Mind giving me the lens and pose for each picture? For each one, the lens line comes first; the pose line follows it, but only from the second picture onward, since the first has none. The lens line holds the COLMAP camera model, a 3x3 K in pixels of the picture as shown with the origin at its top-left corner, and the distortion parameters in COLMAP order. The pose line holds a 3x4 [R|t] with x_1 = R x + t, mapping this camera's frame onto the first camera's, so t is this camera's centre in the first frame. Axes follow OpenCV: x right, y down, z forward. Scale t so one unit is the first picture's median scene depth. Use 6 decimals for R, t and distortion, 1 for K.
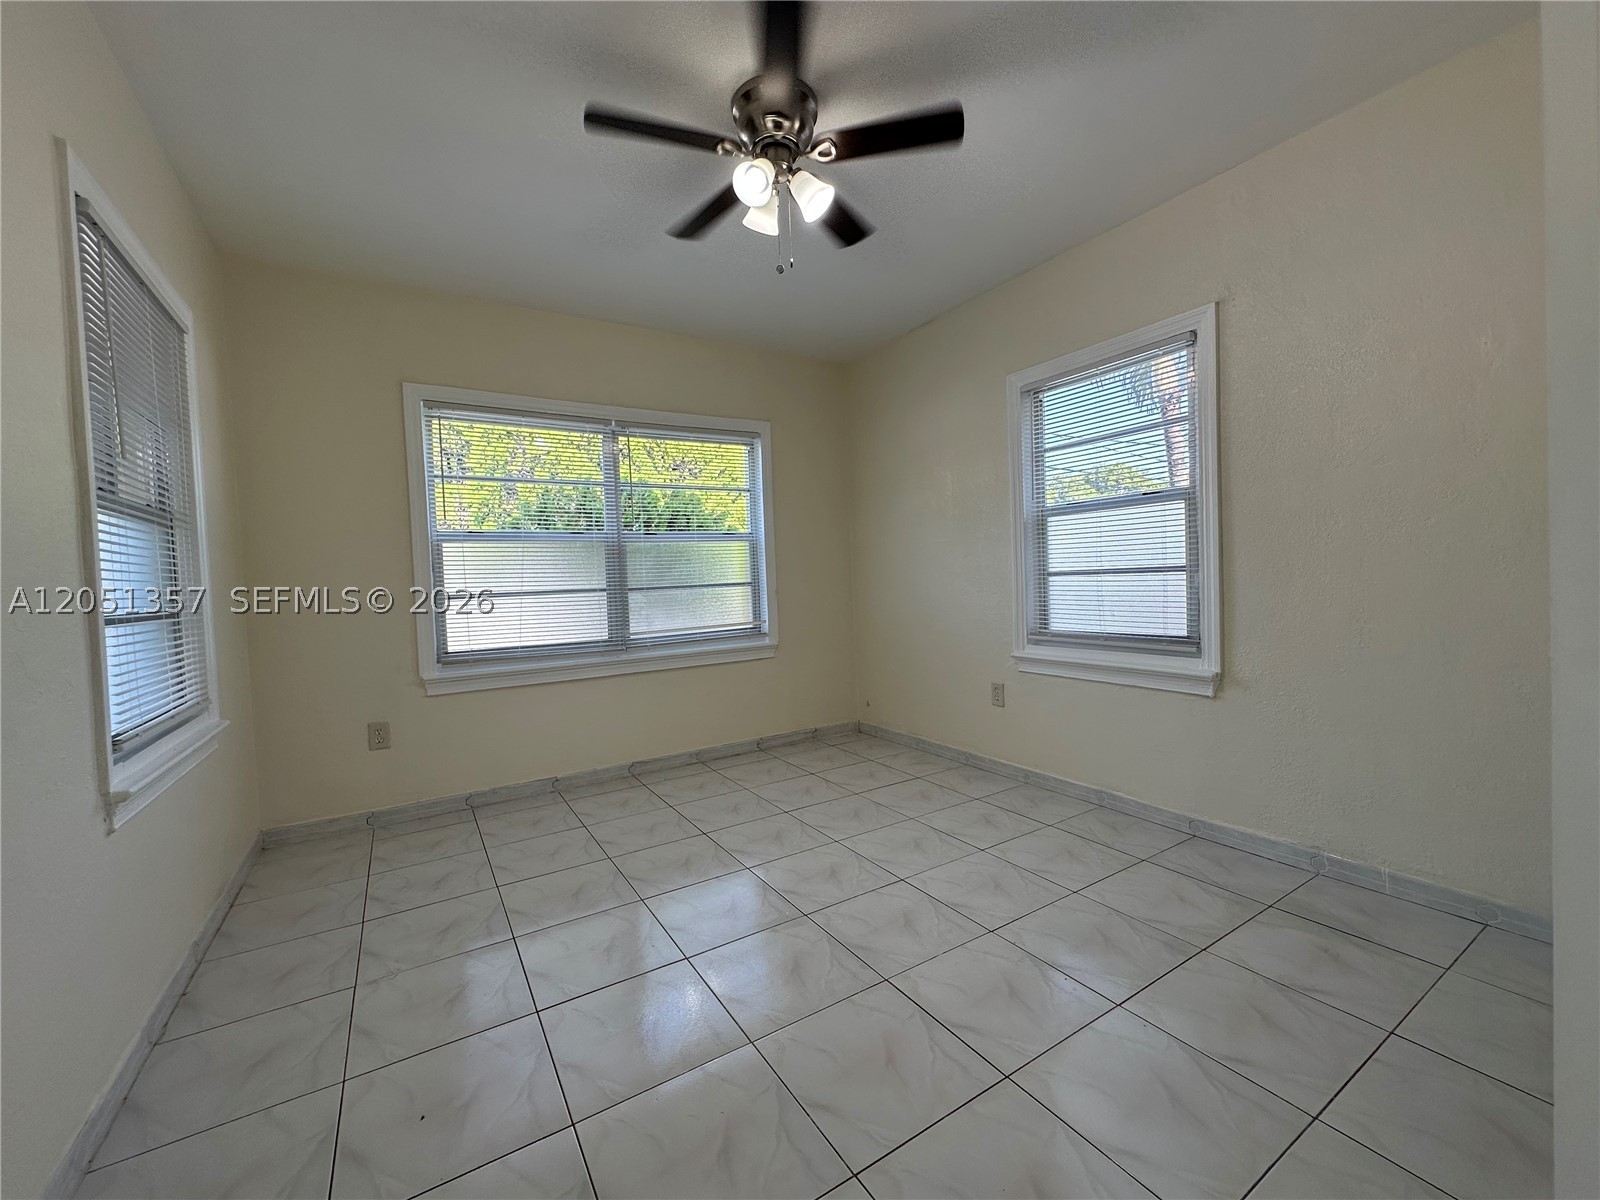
lens RADIAL K [[641.7, 0, 800.0], [0, 641.7, 600.0], [0, 0, 1]] dist [-0.002909, 0.000626]
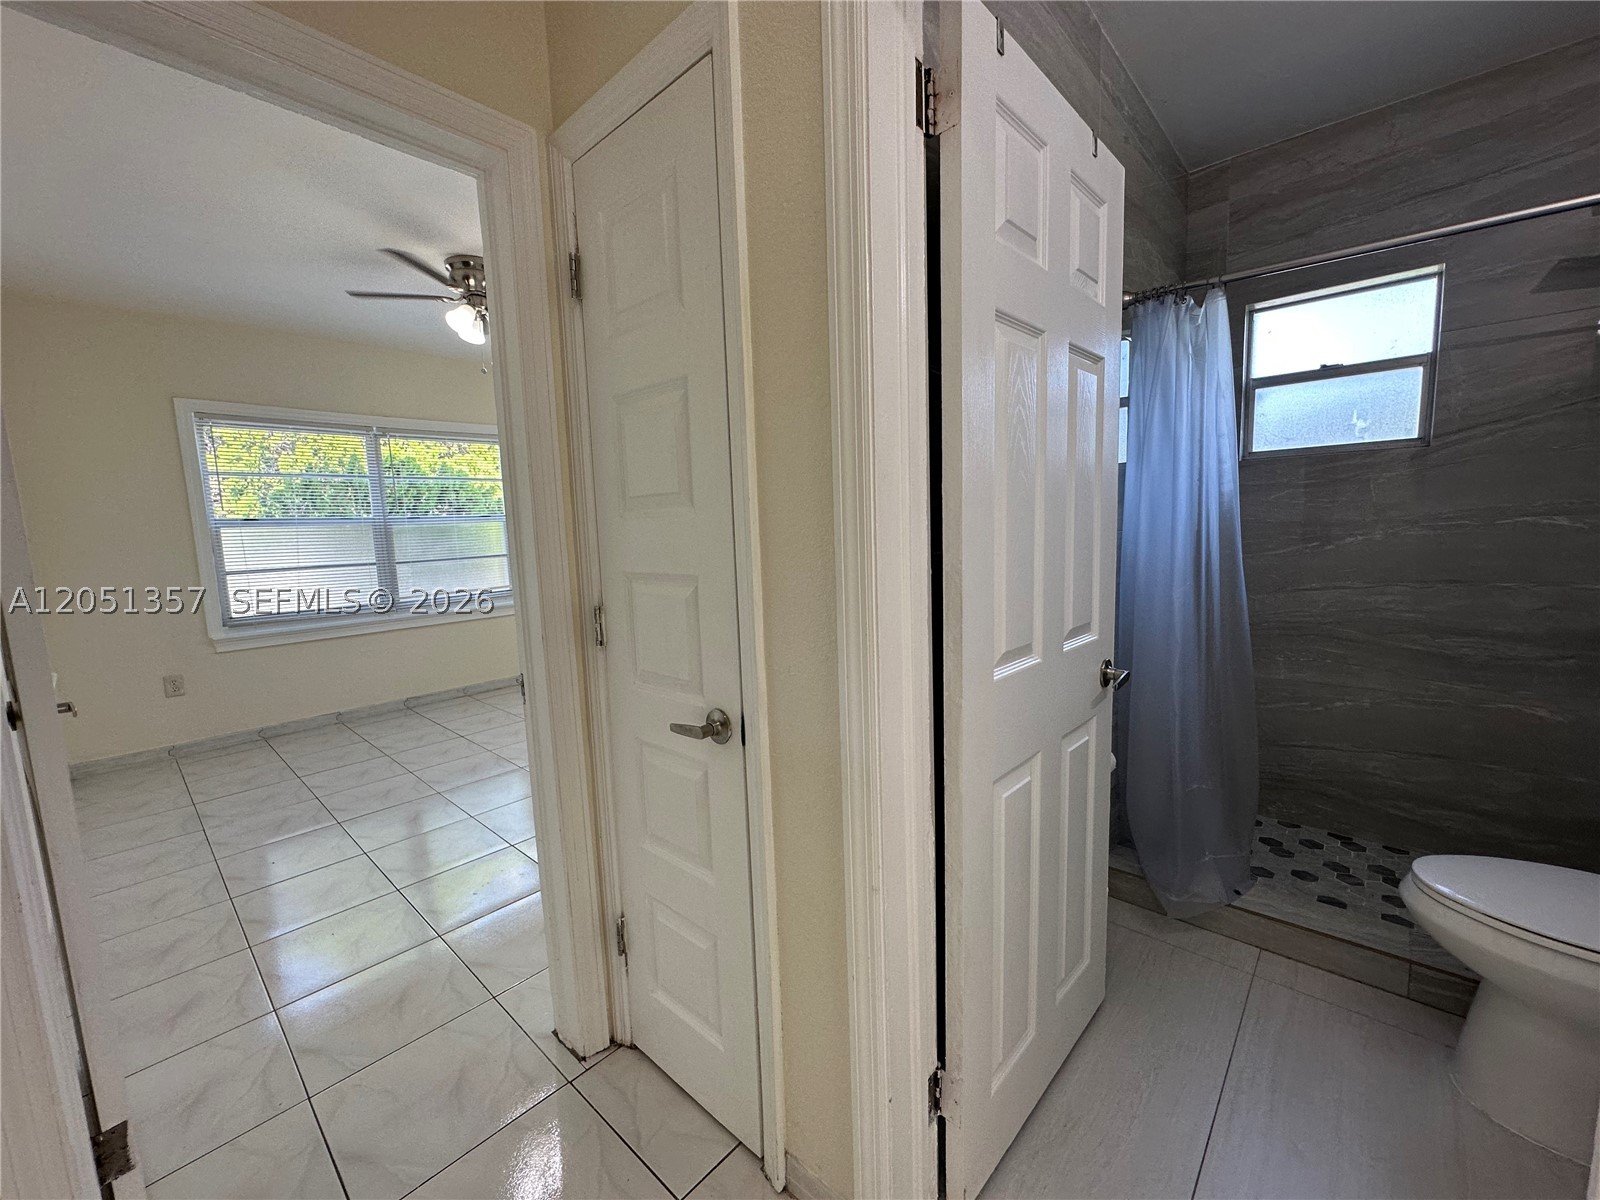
lens RADIAL K [[641.7, 0, 800.0], [0, 641.7, 600.0], [0, 0, 1]] dist [-0.002909, 0.000626]
pose [[0.960924, -0.029257, 0.275261, 0.150753], [0.008454, 0.997037, 0.076462, -0.034272], [-0.276682, -0.071147, 0.958324, -0.444109]]
